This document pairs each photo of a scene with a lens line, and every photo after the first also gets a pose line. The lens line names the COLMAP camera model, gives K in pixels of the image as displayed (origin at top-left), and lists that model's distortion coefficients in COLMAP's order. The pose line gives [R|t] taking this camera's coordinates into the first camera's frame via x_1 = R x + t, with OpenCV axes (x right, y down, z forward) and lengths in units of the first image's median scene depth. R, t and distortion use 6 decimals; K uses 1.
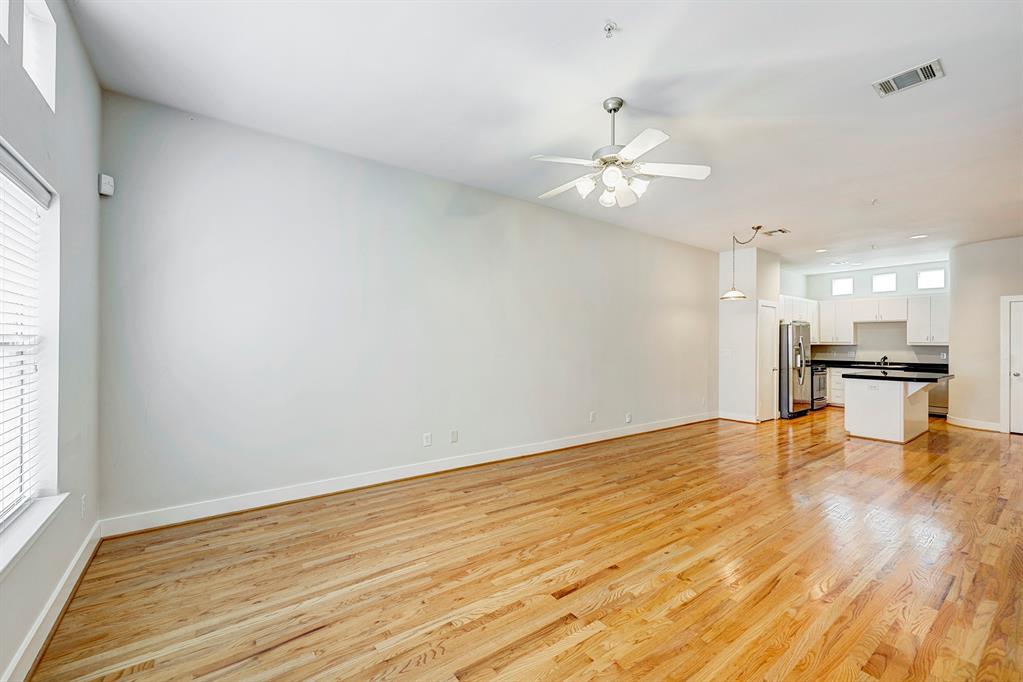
lens RADIAL K [[415.2, 0, 498.0], [0, 415.2, 341.4], [0, 0, 1]] dist [-0.003255, -0.000535]
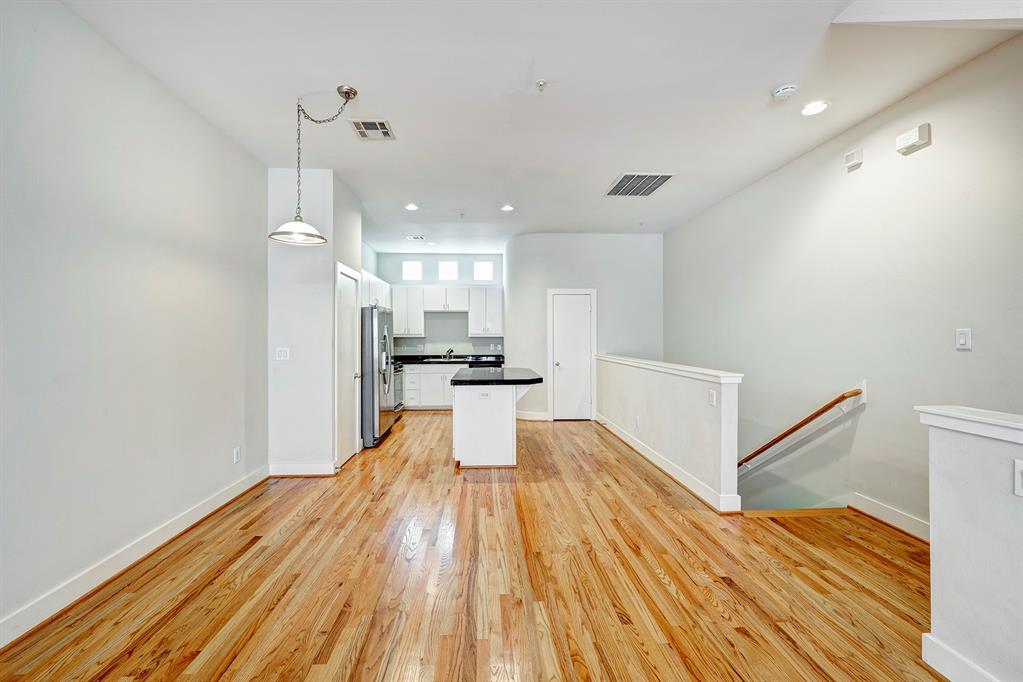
lens RADIAL K [[415.2, 0, 508.4], [0, 415.2, 337.6], [0, 0, 1]] dist [-0.003255, -0.000535]
pose [[0.528373, -0.009155, 0.848963, 0.226278], [0.001639, 0.999951, 0.009764, 0.001485], [-0.849011, -0.003768, 0.528362, 0.423038]]
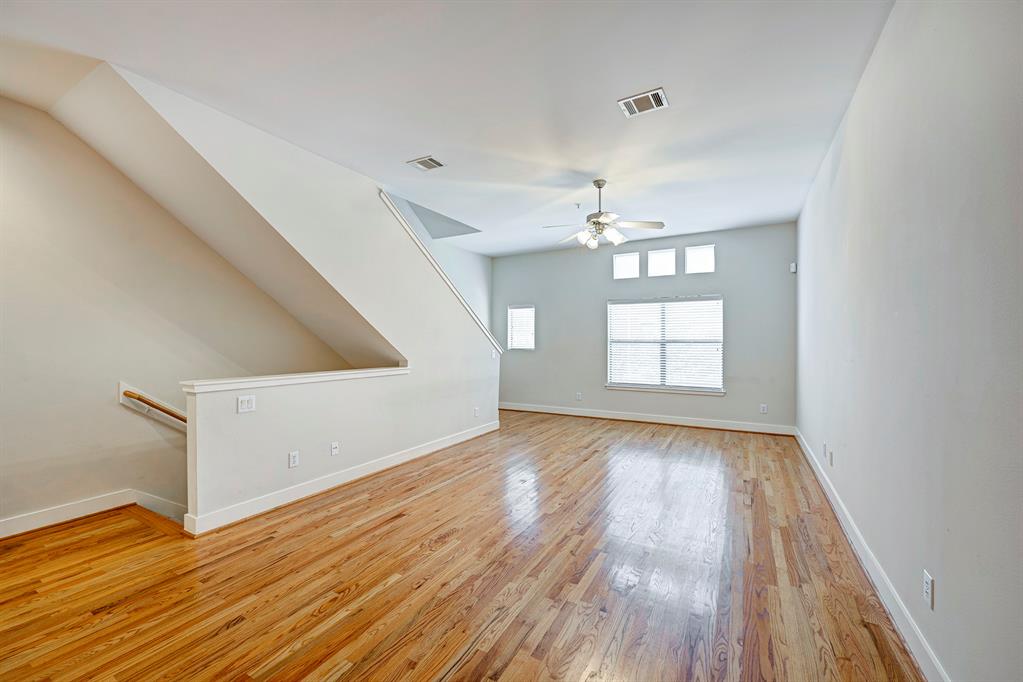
lens RADIAL K [[417.1, 0, 503.2], [0, 417.1, 337.5], [0, 0, 1]] dist [0.017347, 0.000076]
pose [[-0.908345, -0.012269, -0.418043, 0.455988], [-0.007171, 0.999880, -0.013763, 0.006228], [0.418161, -0.009504, -0.908323, 0.828572]]
